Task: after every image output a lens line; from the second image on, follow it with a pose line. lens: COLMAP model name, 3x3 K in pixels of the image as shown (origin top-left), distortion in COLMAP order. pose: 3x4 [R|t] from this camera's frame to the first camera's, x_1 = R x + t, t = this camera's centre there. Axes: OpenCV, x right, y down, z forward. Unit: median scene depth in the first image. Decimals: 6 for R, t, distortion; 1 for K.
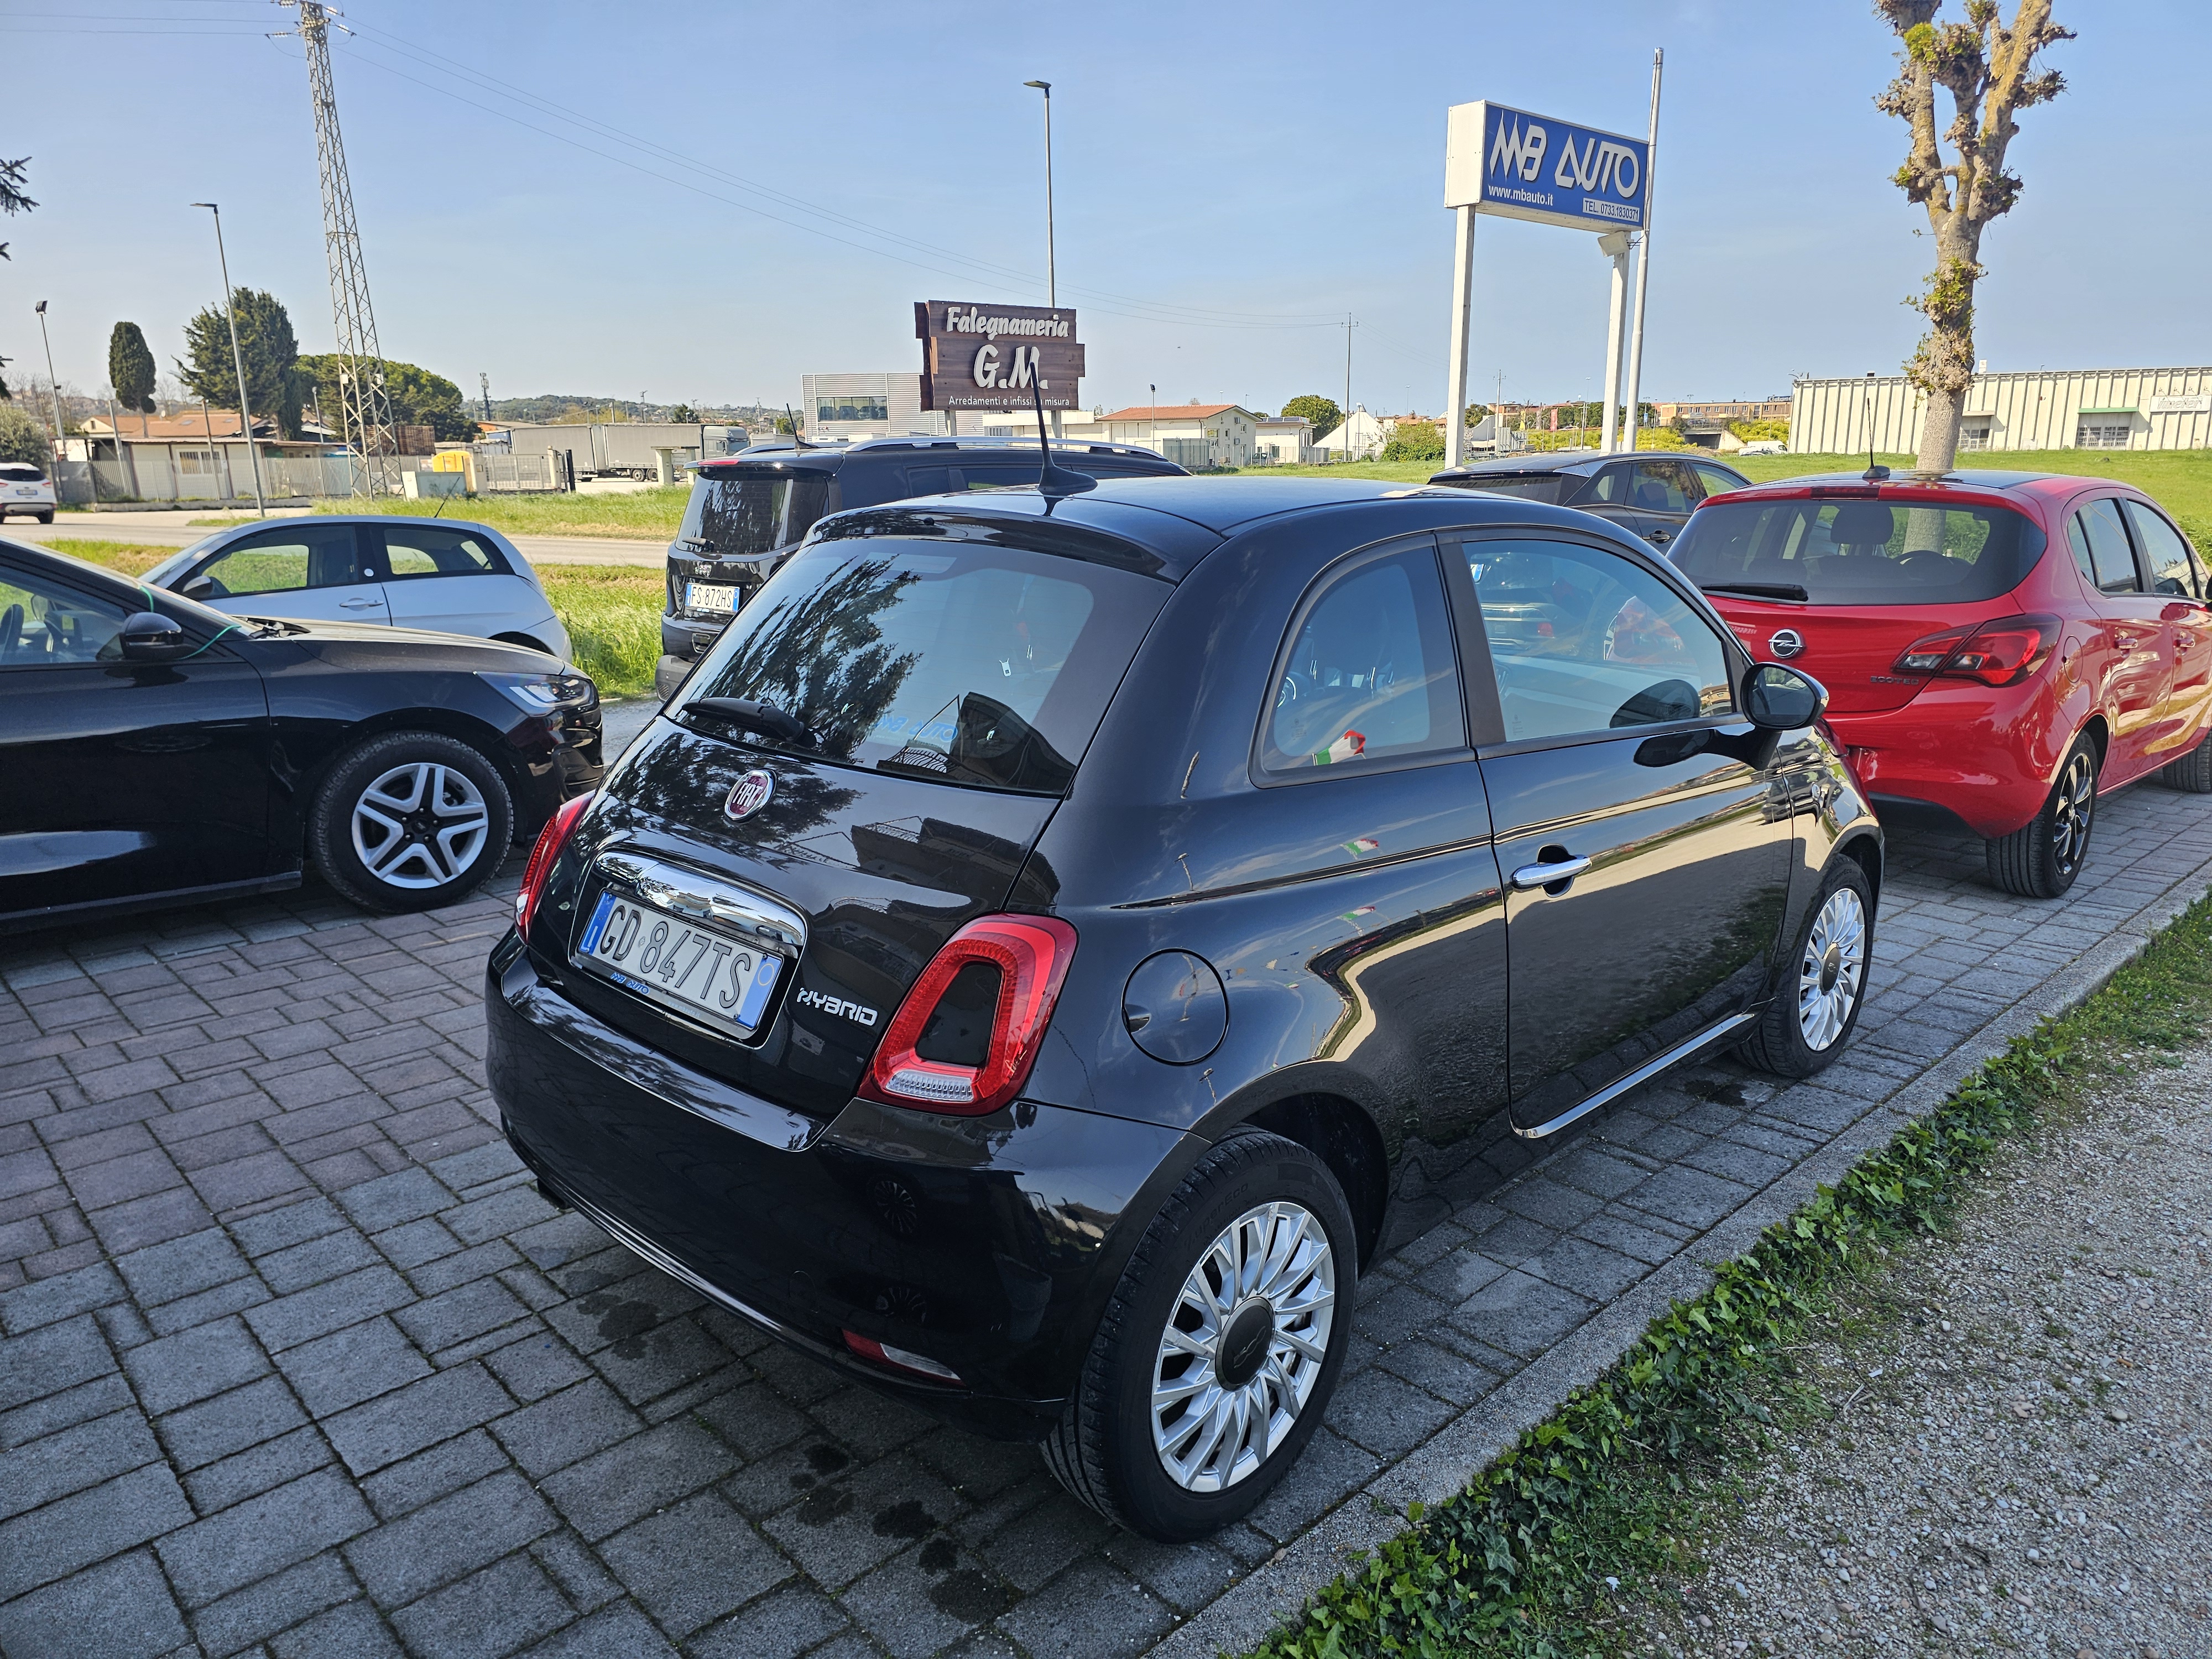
lens RADIAL K [[1512.7, 0, 1126.7], [0, 1512.7, 835.2], [0, 0, 1]] dist [0.026825, -0.018956]
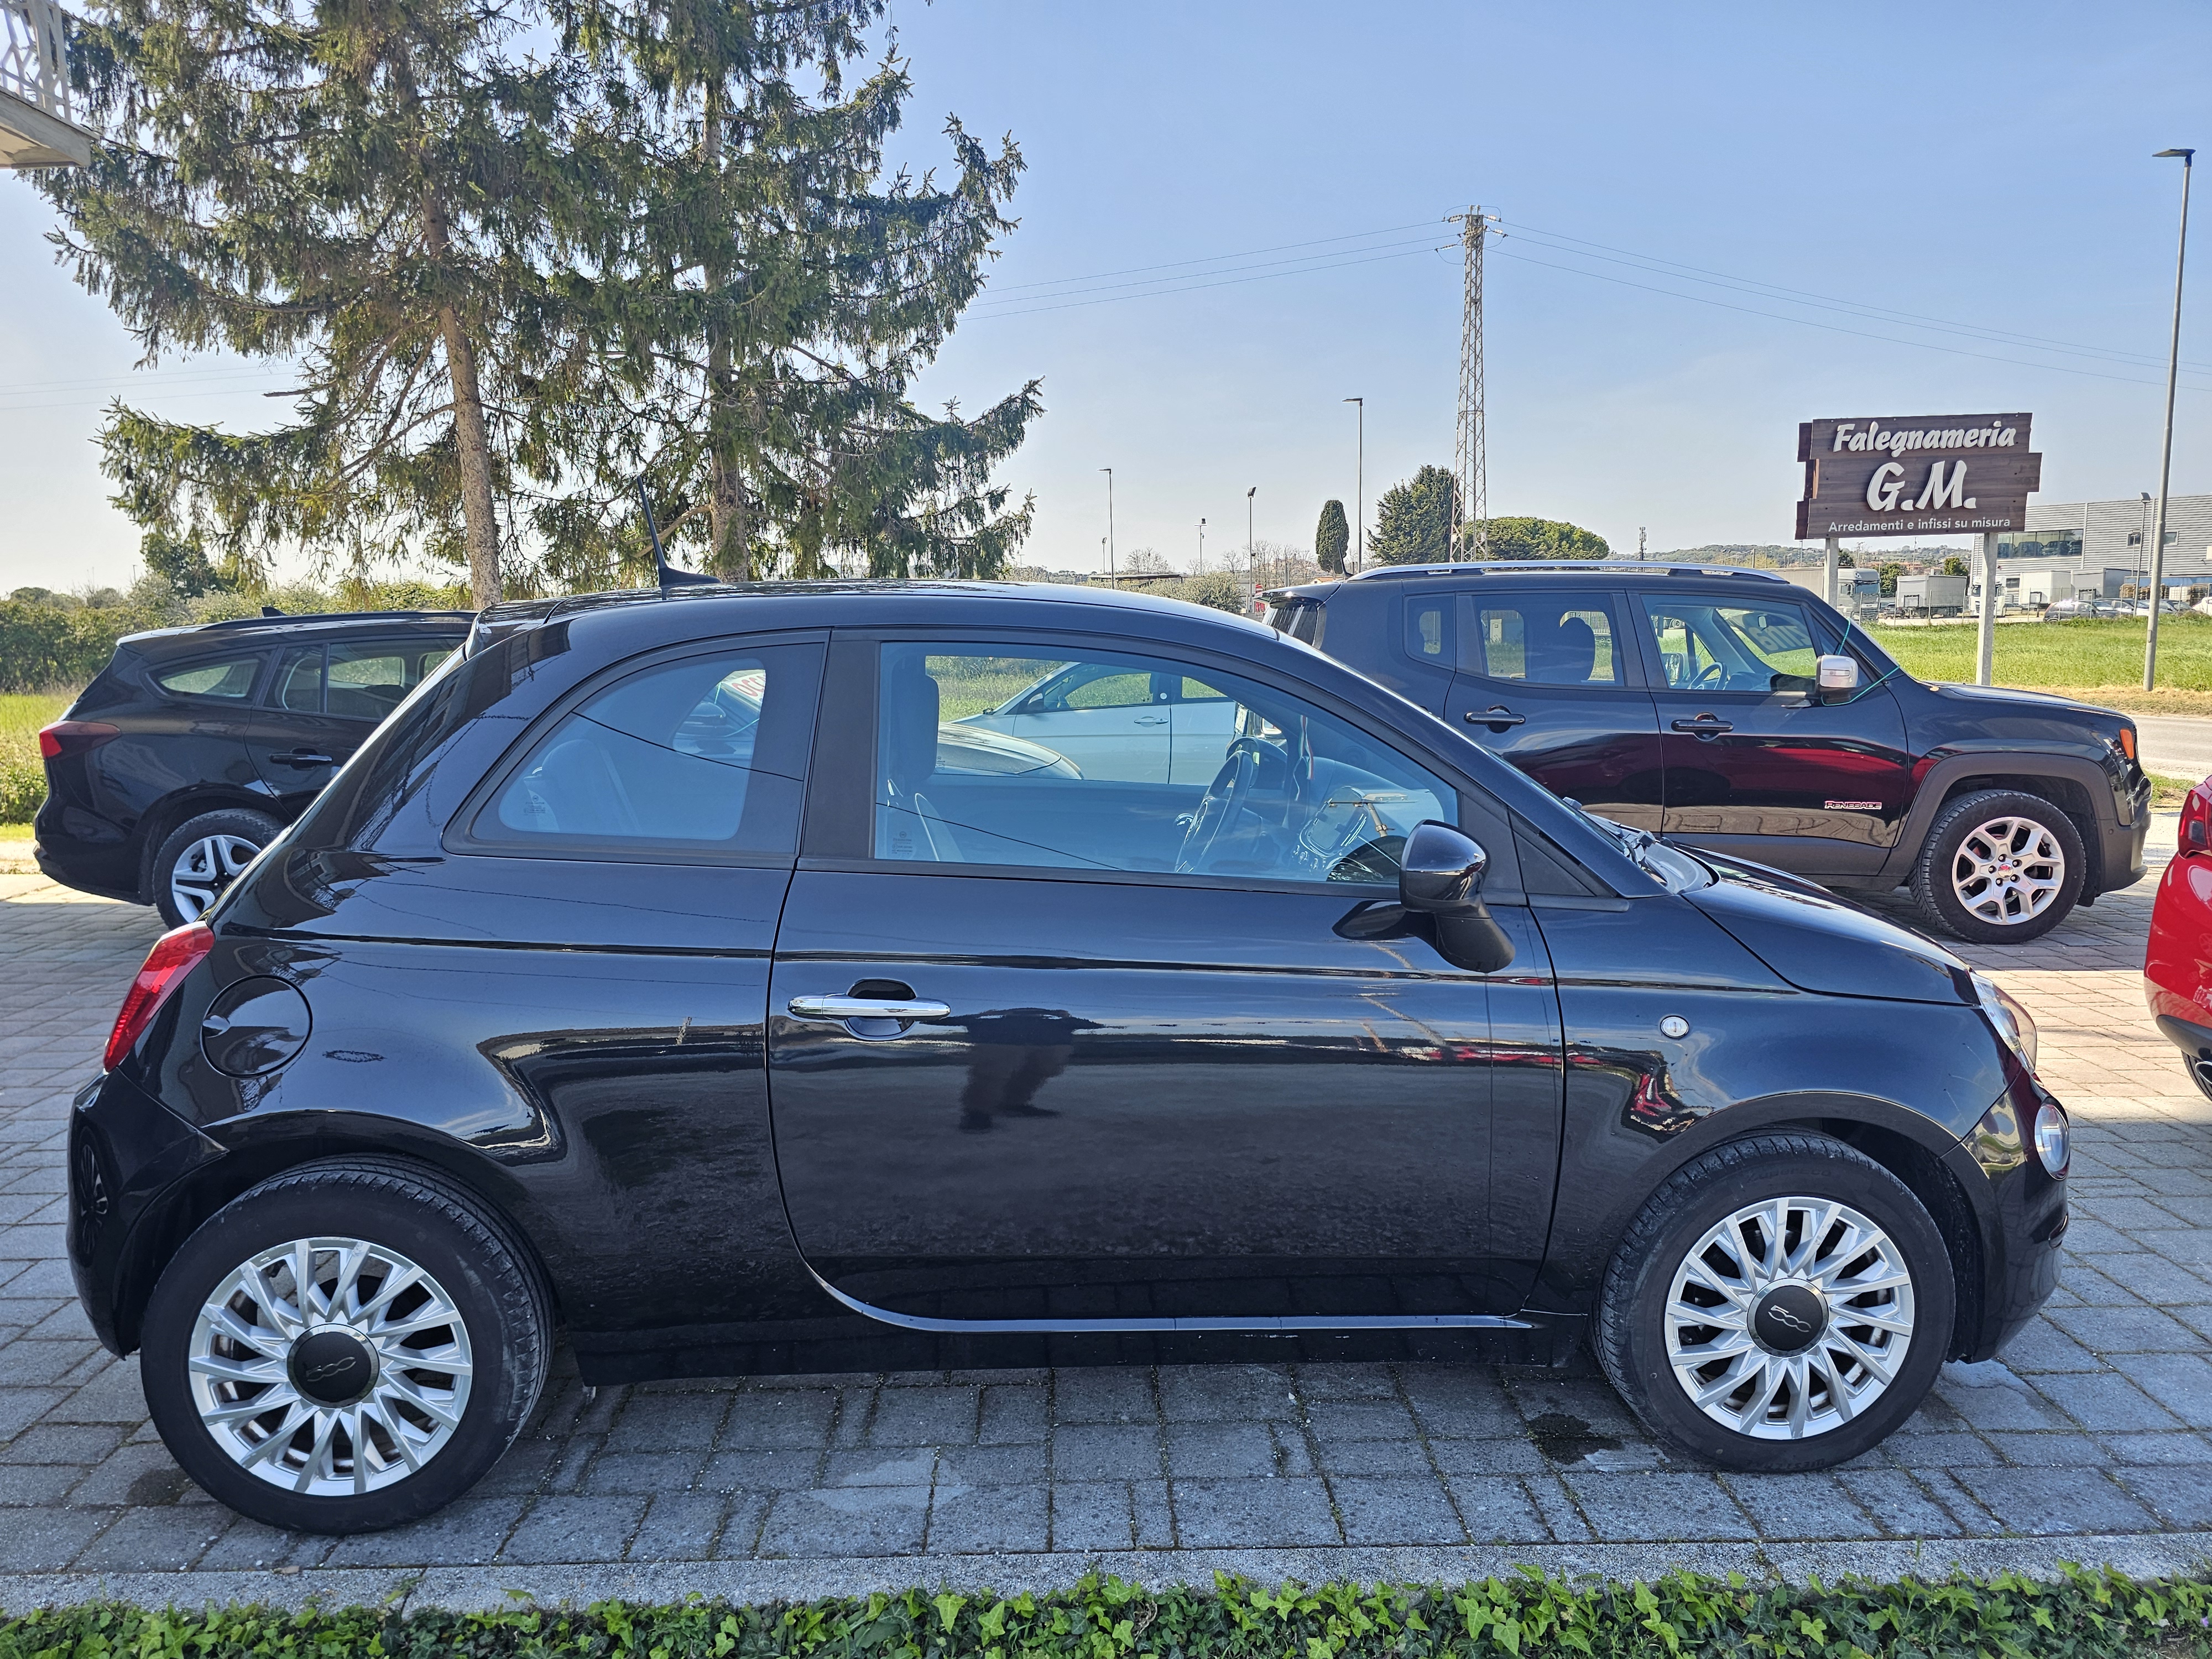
lens RADIAL K [[1512.7, 0, 1081.7], [0, 1512.7, 833.5], [0, 0, 1]] dist [0.026825, -0.018956]
pose [[0.728895, 0.091431, -0.678493, 0.182731], [-0.155645, 0.987222, -0.034173, -0.012524], [0.666699, 0.130512, 0.733811, 0.081541]]
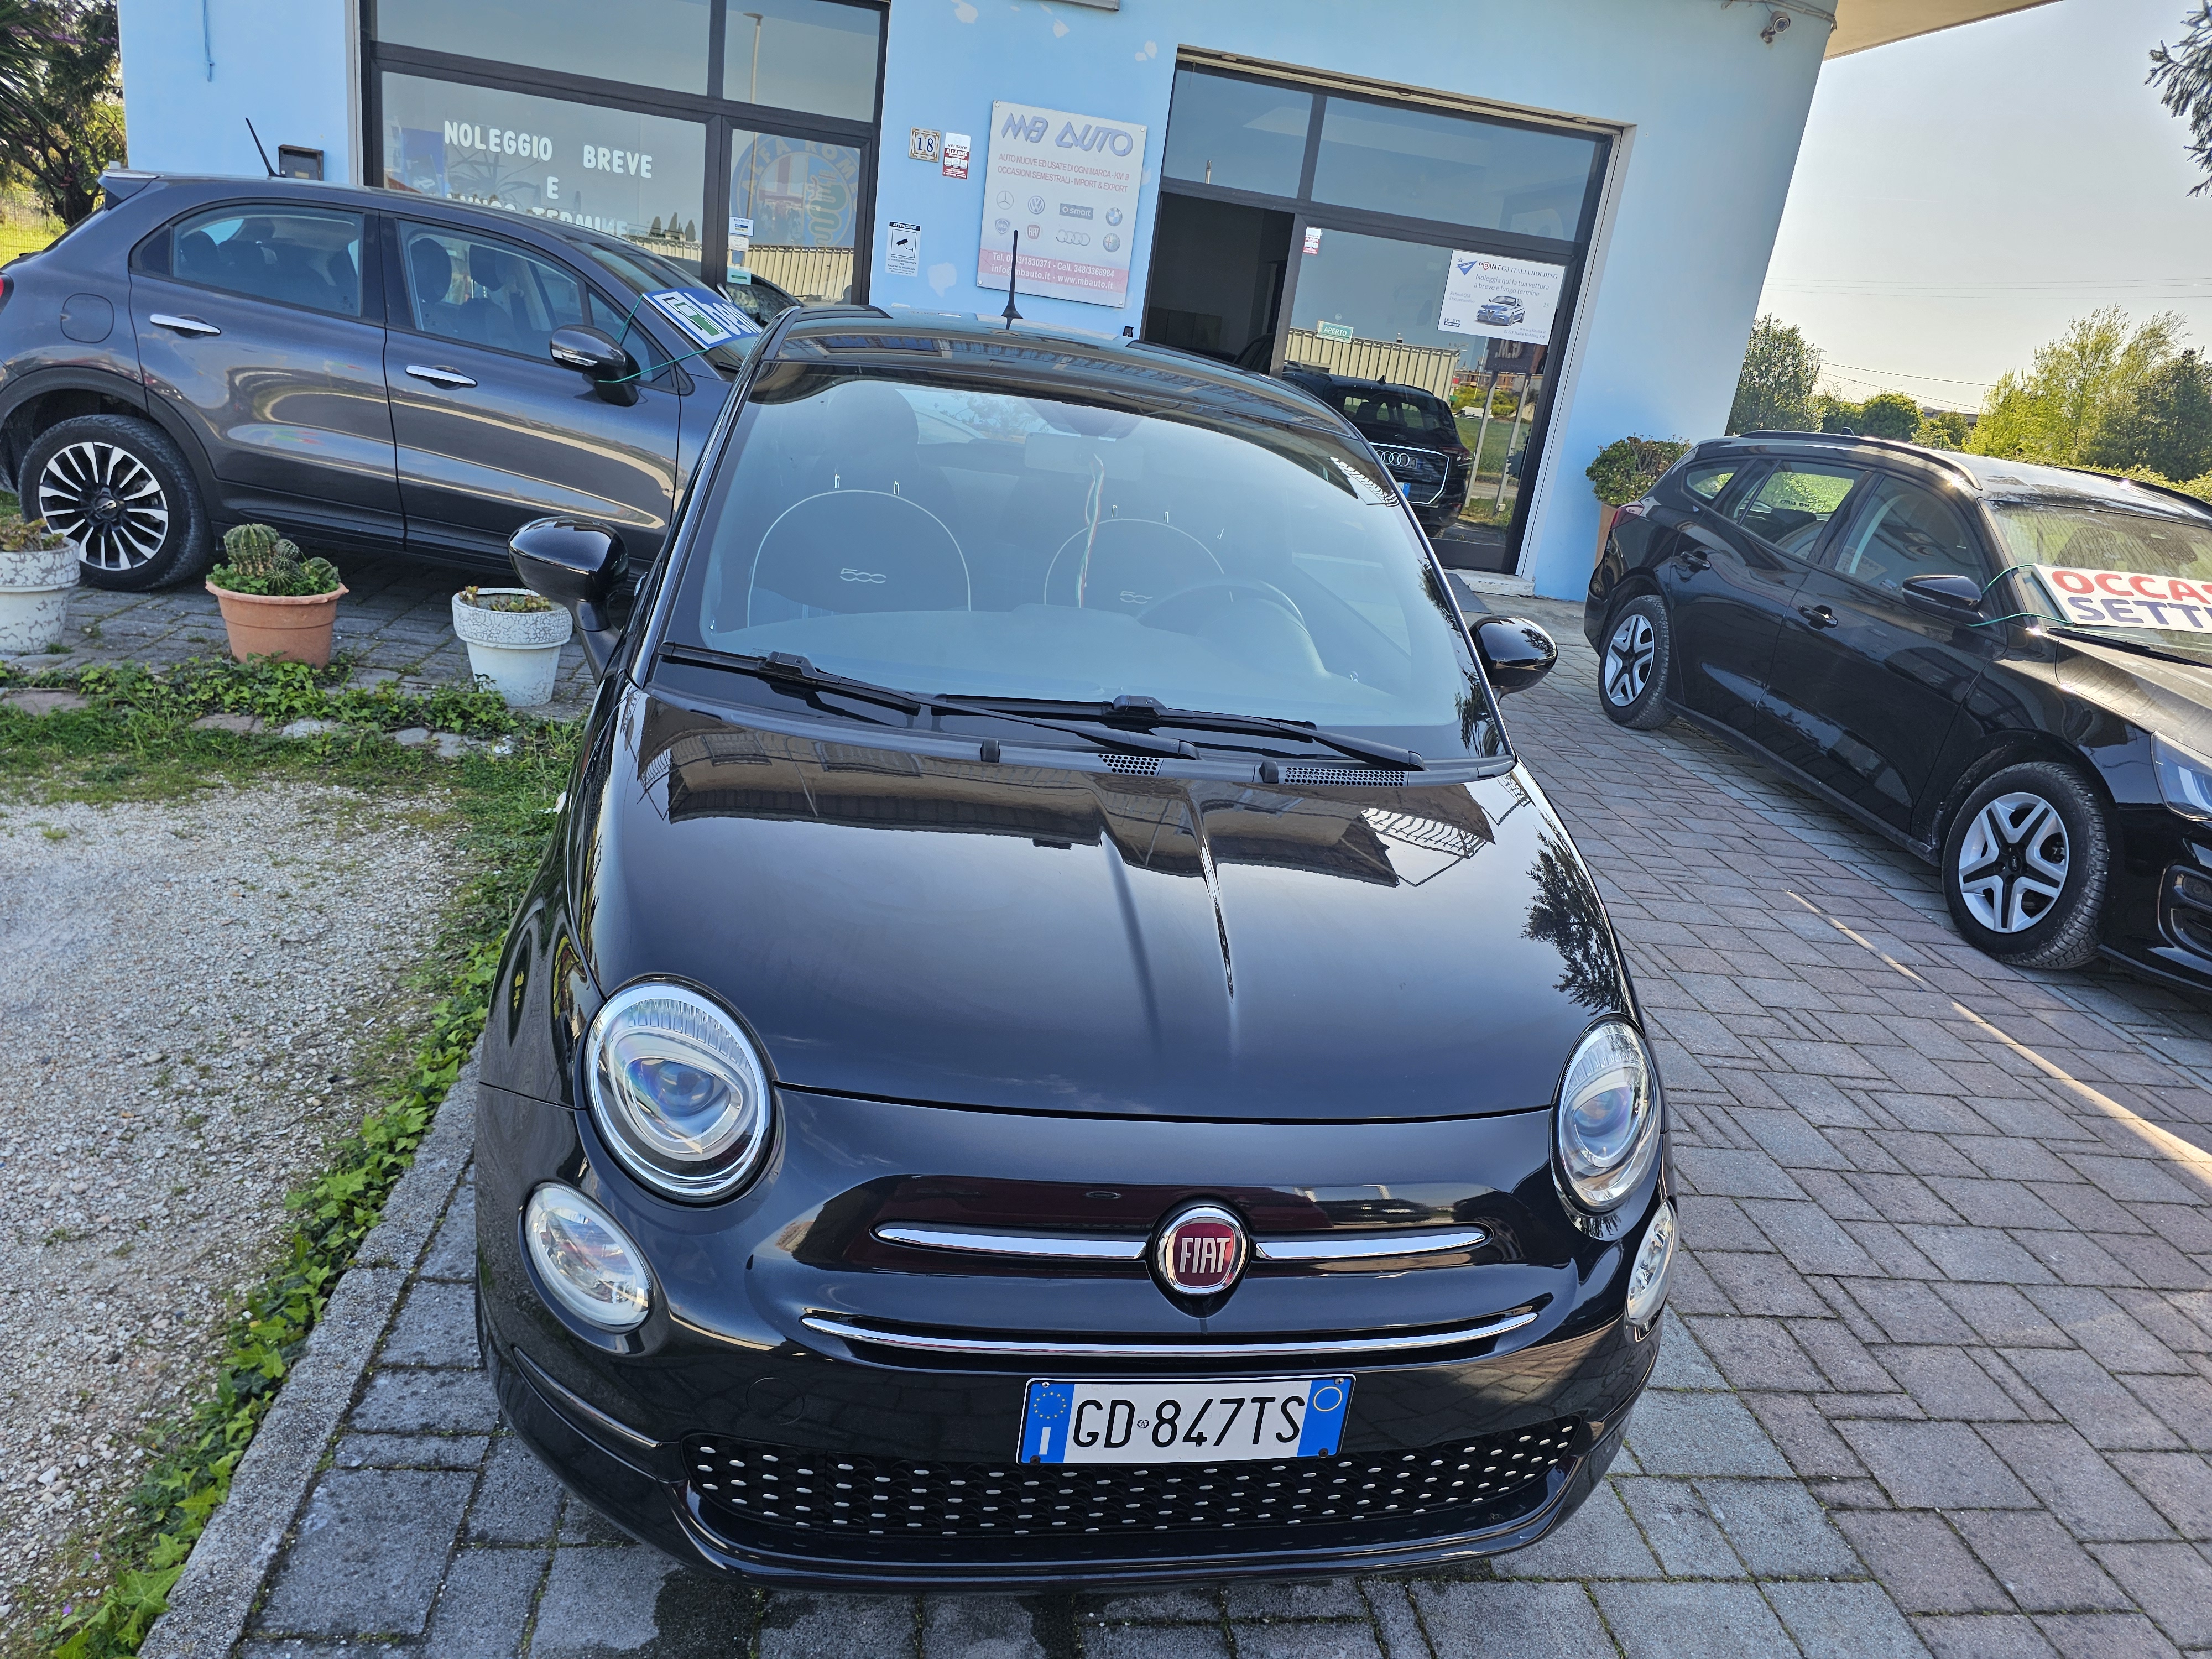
lens RADIAL K [[1512.7, 0, 1120.8], [0, 1512.7, 838.0], [0, 0, 1]] dist [0.026825, -0.018956]
pose [[-0.585980, 0.190516, -0.787611, 0.207353], [-0.316736, 0.840792, 0.439030, -0.092578], [0.745859, 0.506728, -0.432344, 0.369008]]
